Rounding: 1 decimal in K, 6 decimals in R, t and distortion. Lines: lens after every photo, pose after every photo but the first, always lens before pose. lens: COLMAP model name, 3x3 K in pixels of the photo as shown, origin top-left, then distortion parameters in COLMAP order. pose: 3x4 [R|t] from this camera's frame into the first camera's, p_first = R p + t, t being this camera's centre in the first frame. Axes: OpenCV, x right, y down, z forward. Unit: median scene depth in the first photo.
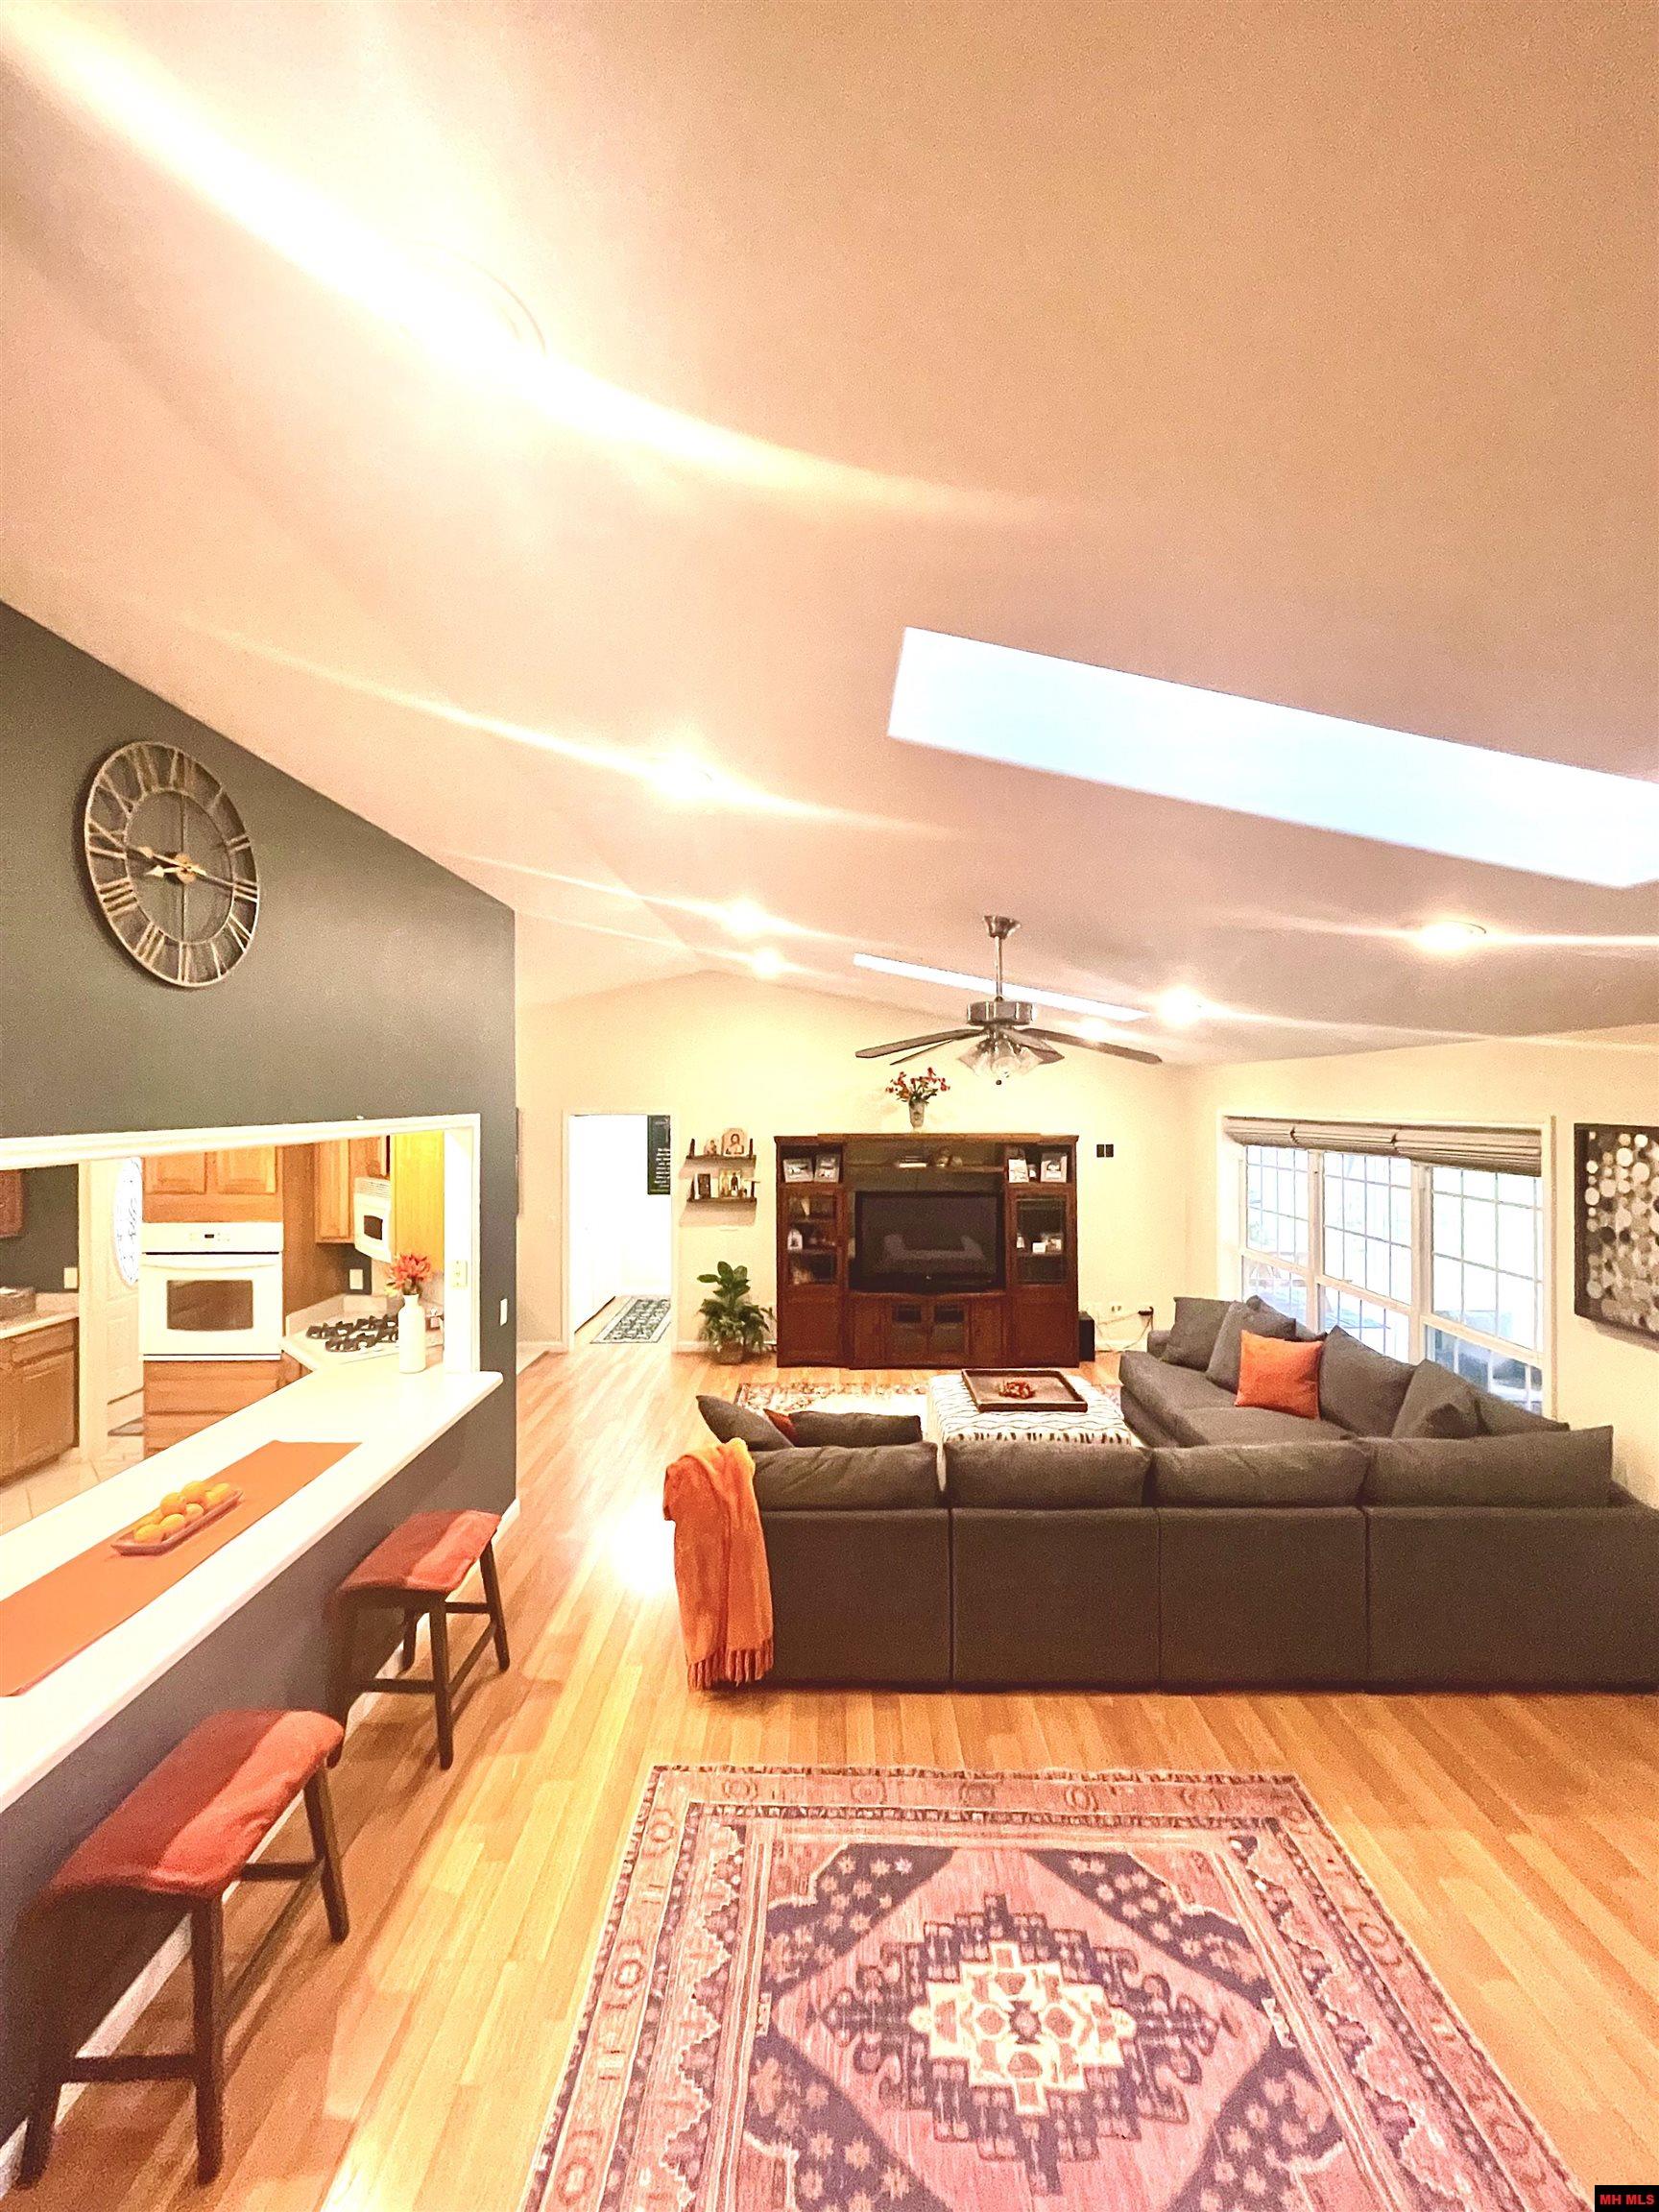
lens RADIAL K [[907.0, 0, 826.1], [0, 907.0, 1102.5], [0, 0, 1]] dist [0.000880, 0.000215]
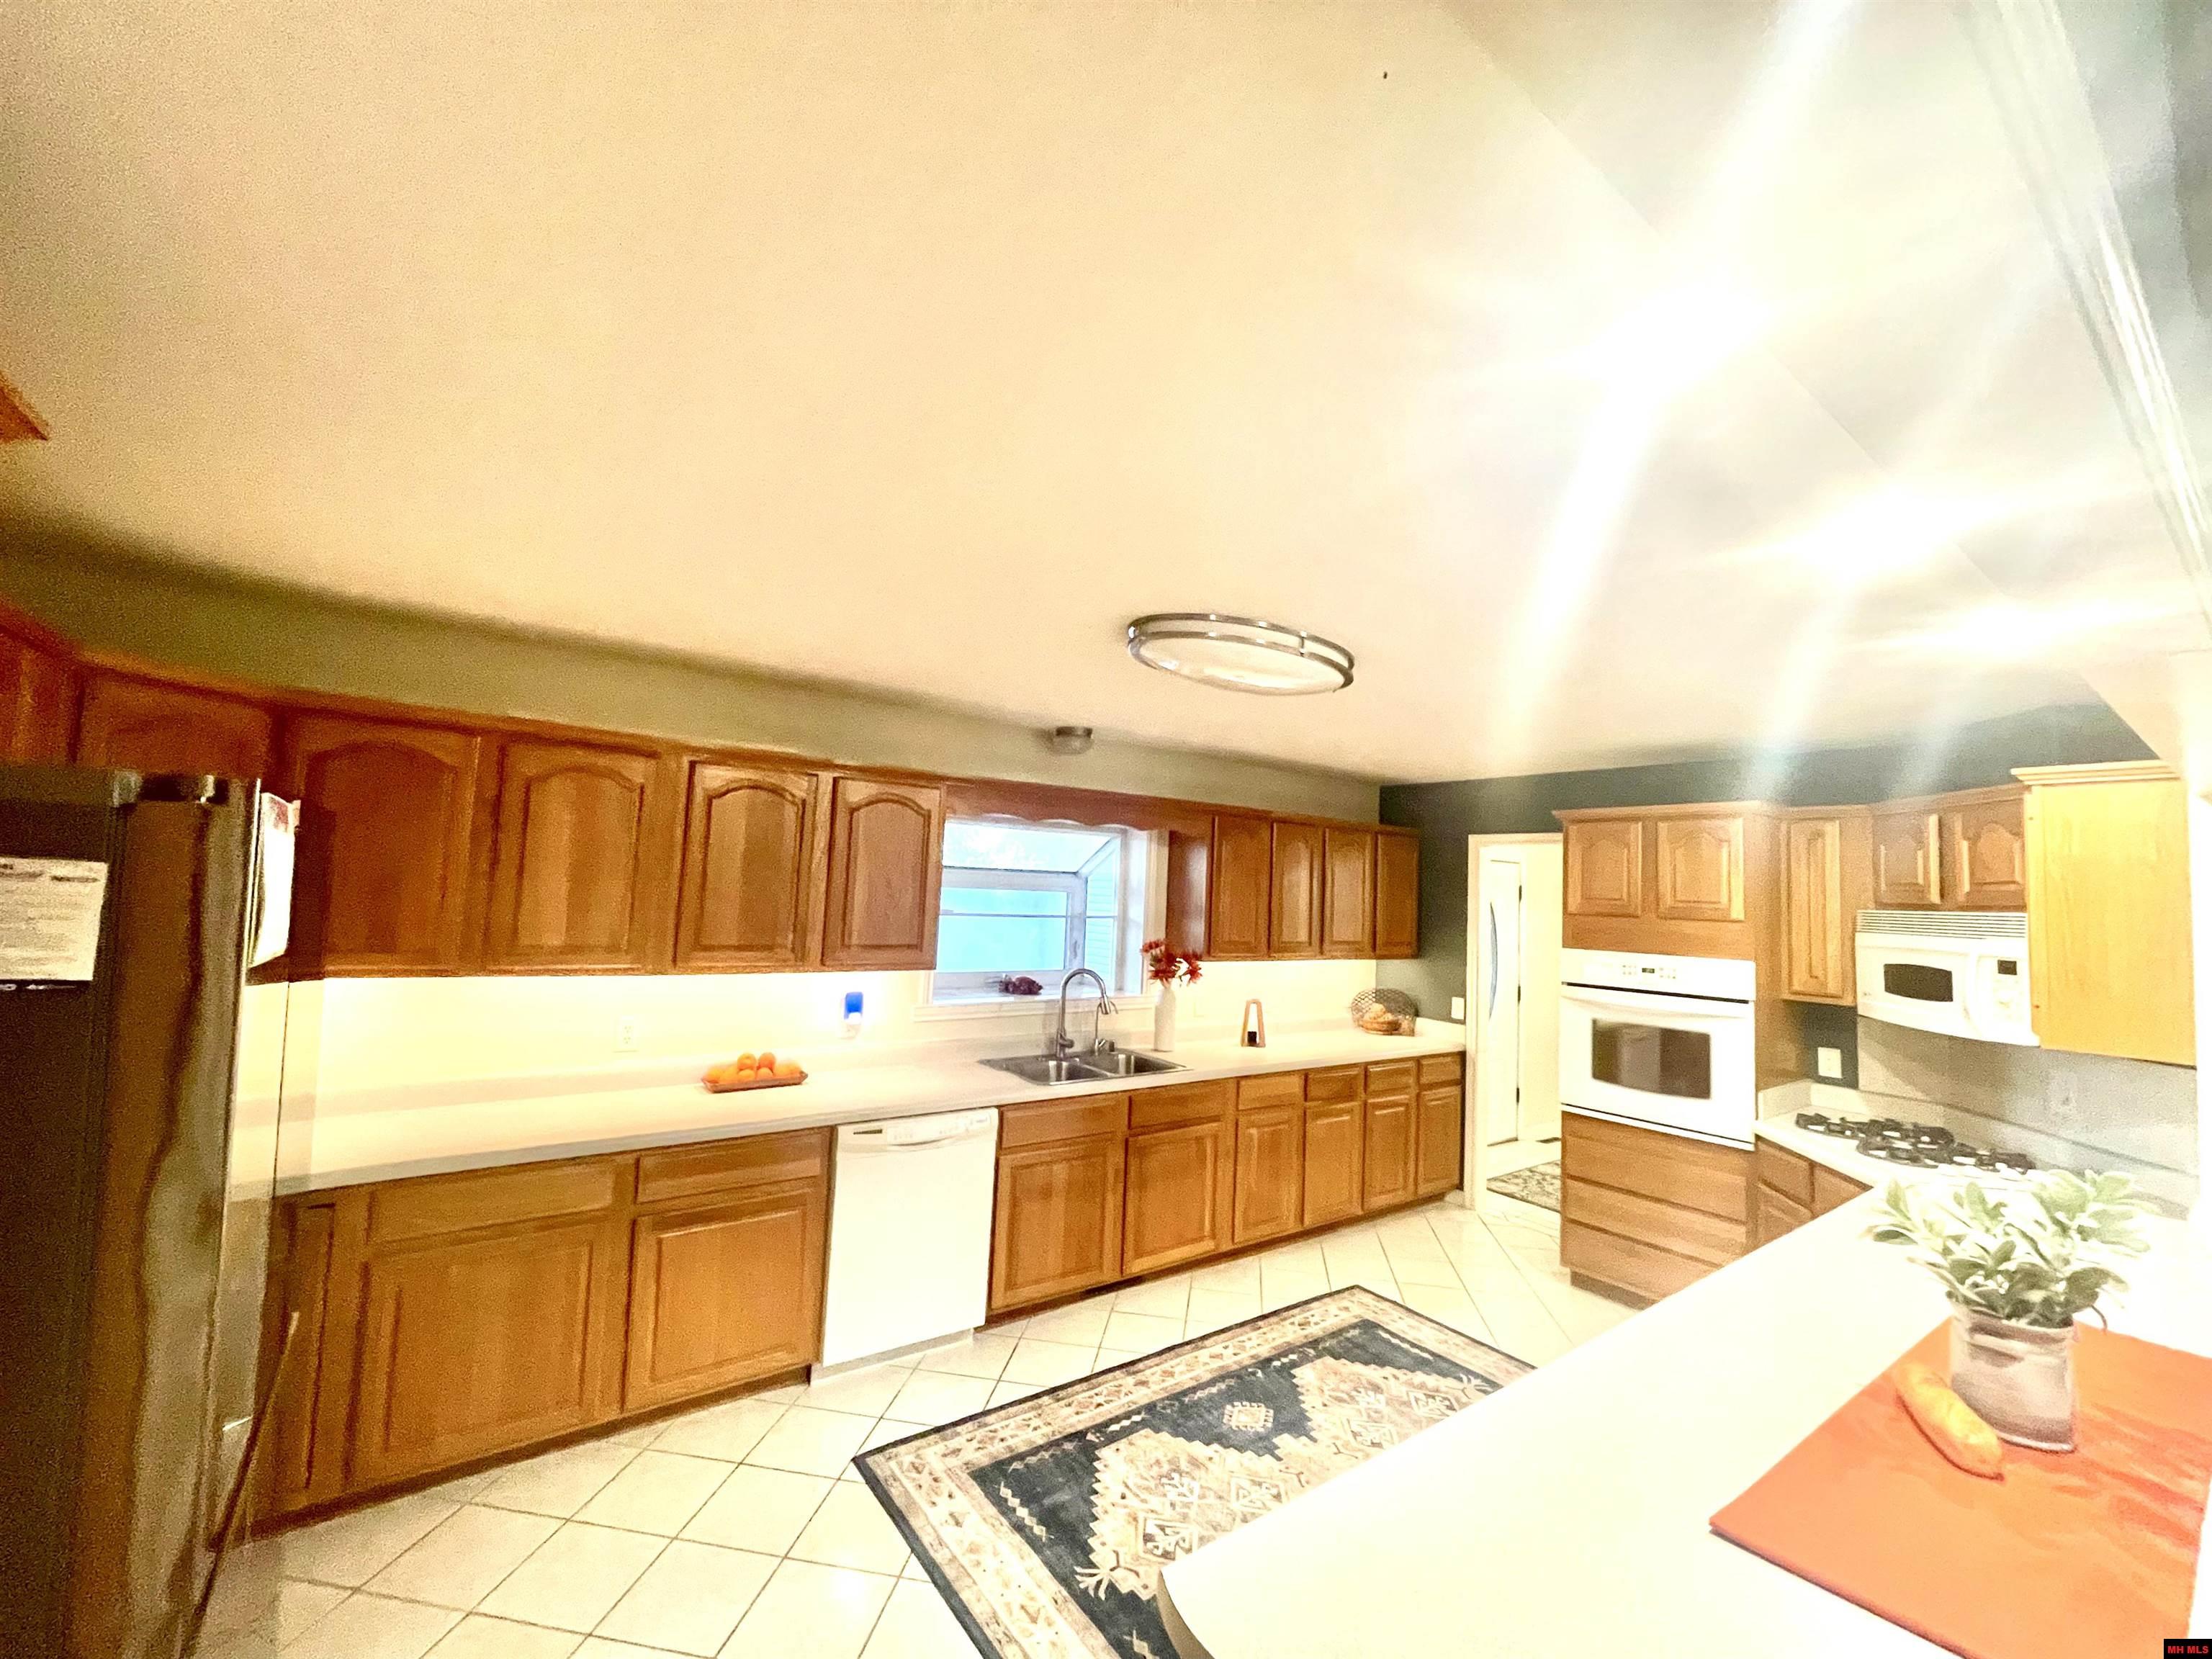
lens RADIAL K [[907.0, 0, 1101.2], [0, 907.0, 827.0], [0, 0, 1]] dist [0.000880, 0.000215]
pose [[0.603872, -0.028690, -0.796565, -0.326980], [-0.050630, 0.995953, -0.074254, 0.104464], [0.795472, 0.085170, 0.599976, 0.121498]]
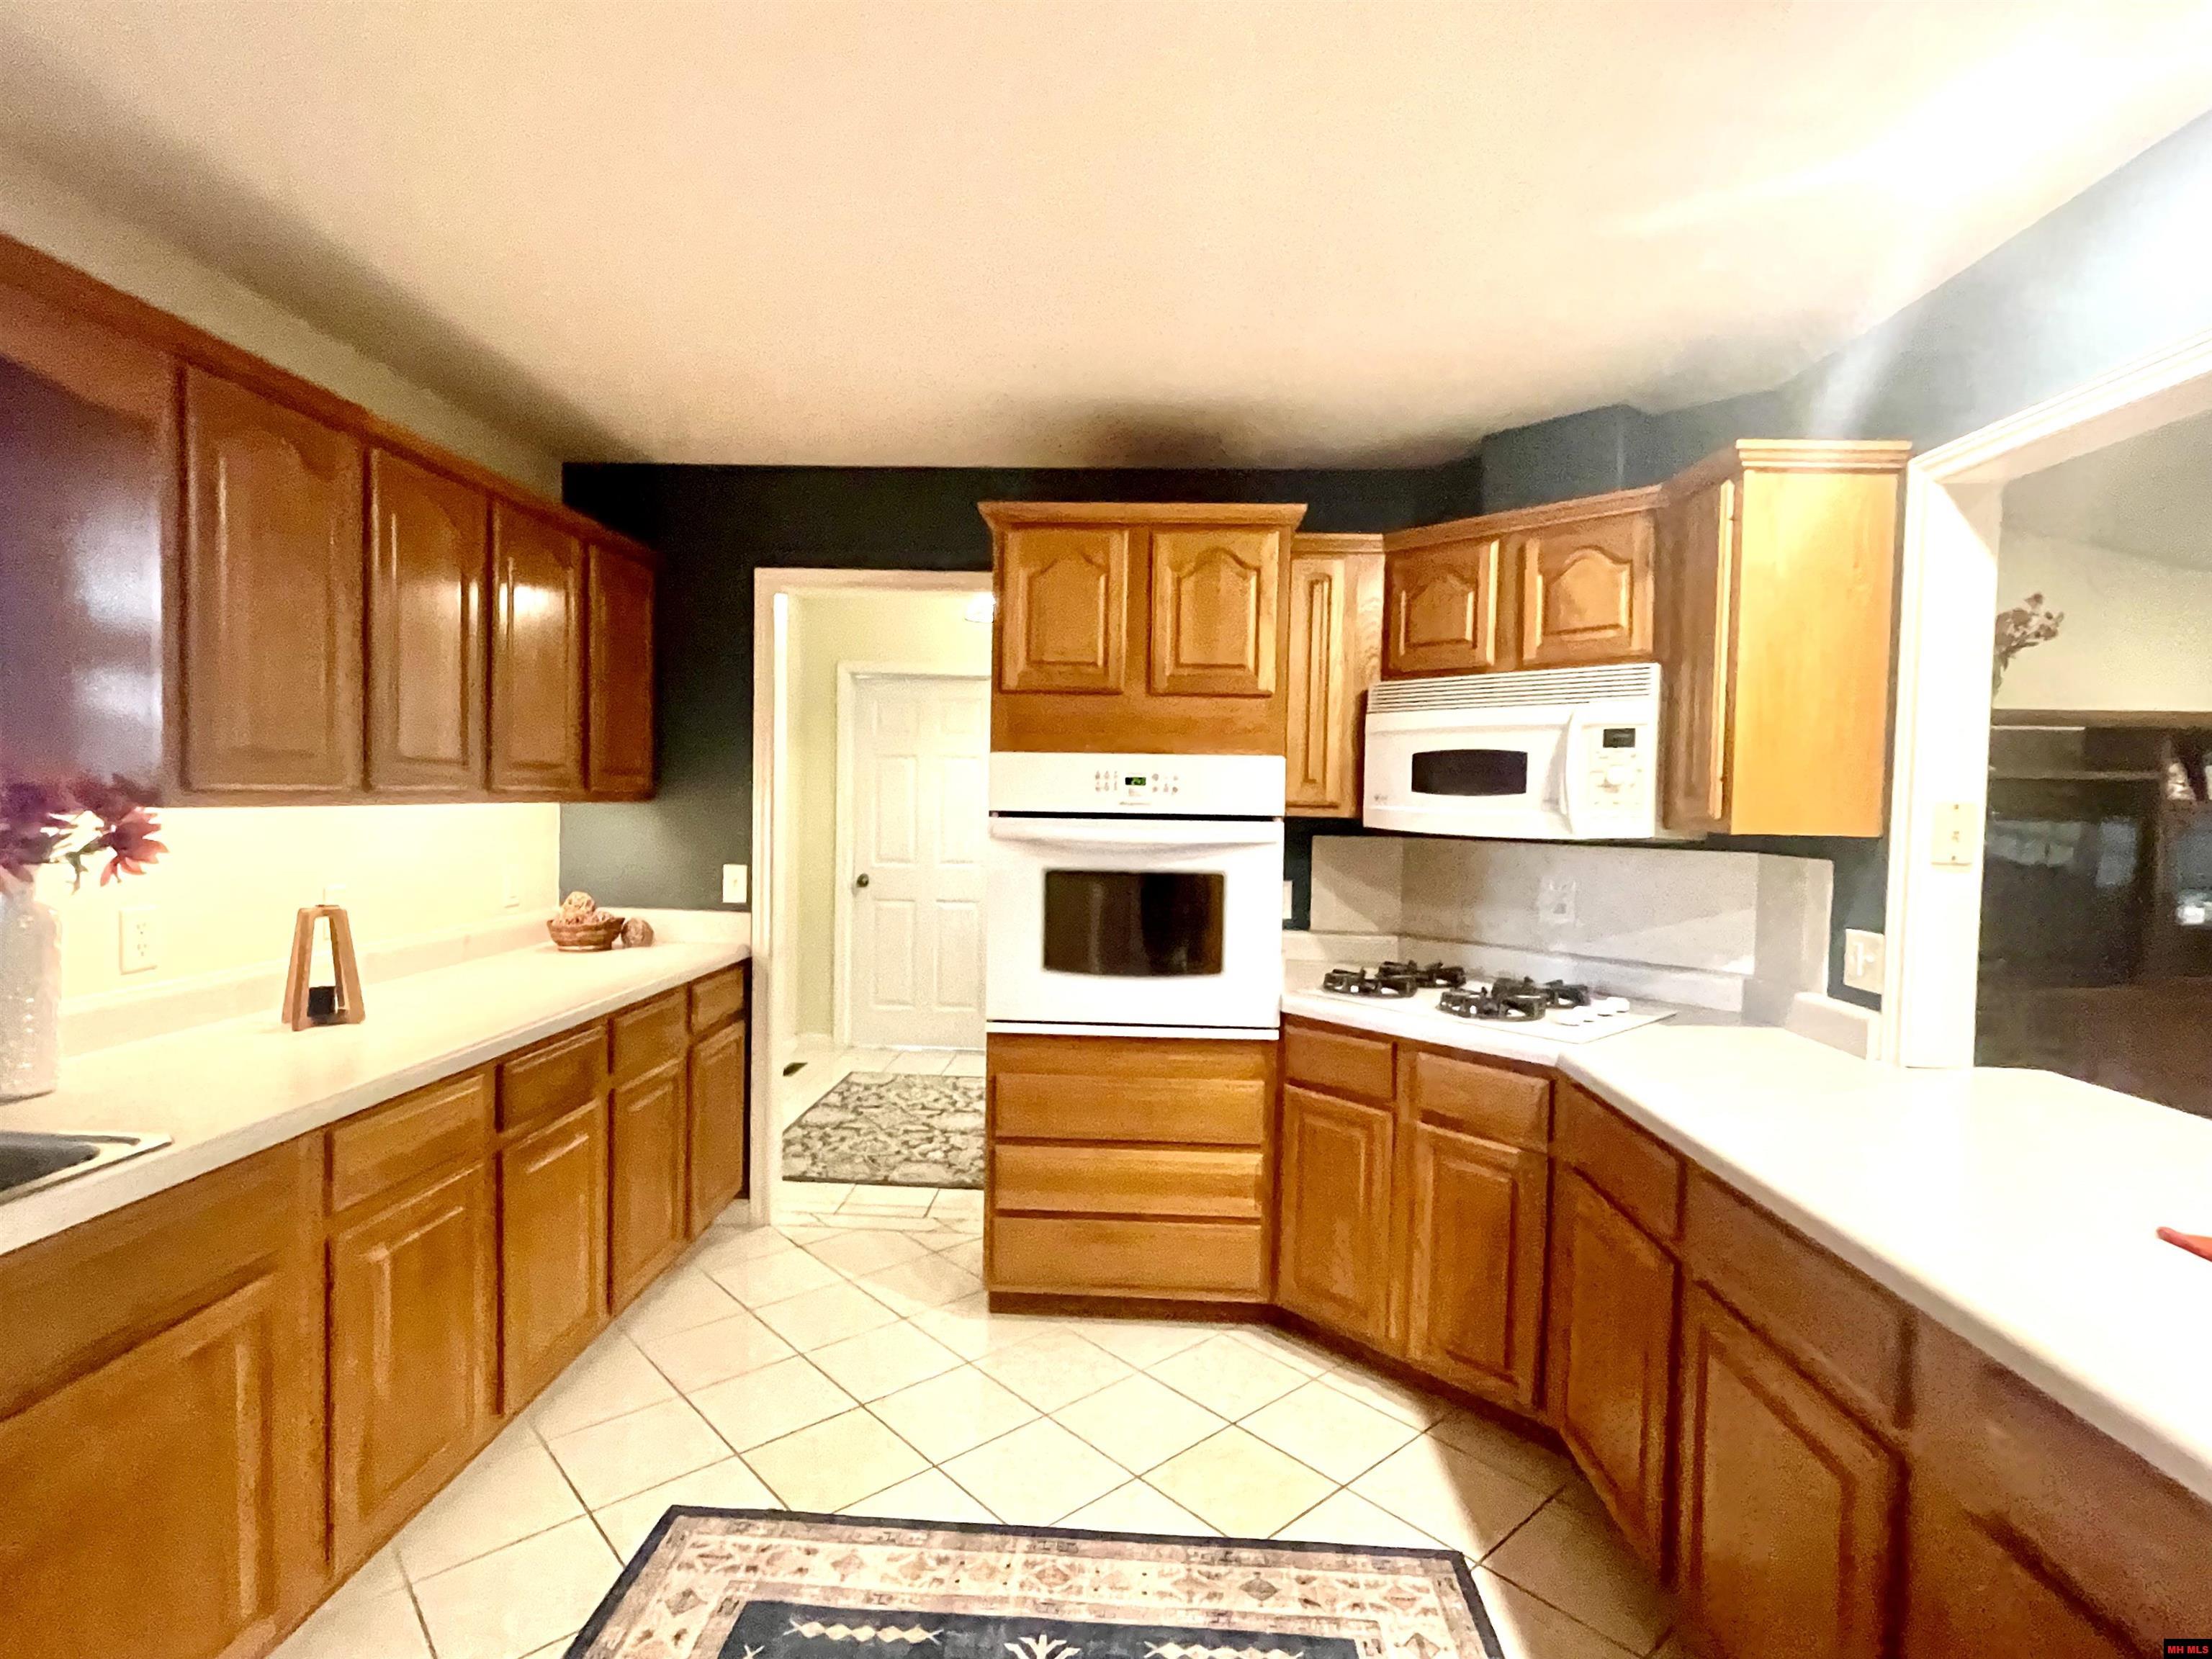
lens RADIAL K [[1121.3, 0, 1105.6], [0, 1121.3, 837.1], [0, 0, 1]] dist [0.002118, 0.001137]
pose [[0.999223, 0.024048, -0.031225, -0.671758], [-0.023017, 0.999191, 0.032980, 0.157151], [0.031992, -0.032236, 0.998968, 0.398232]]
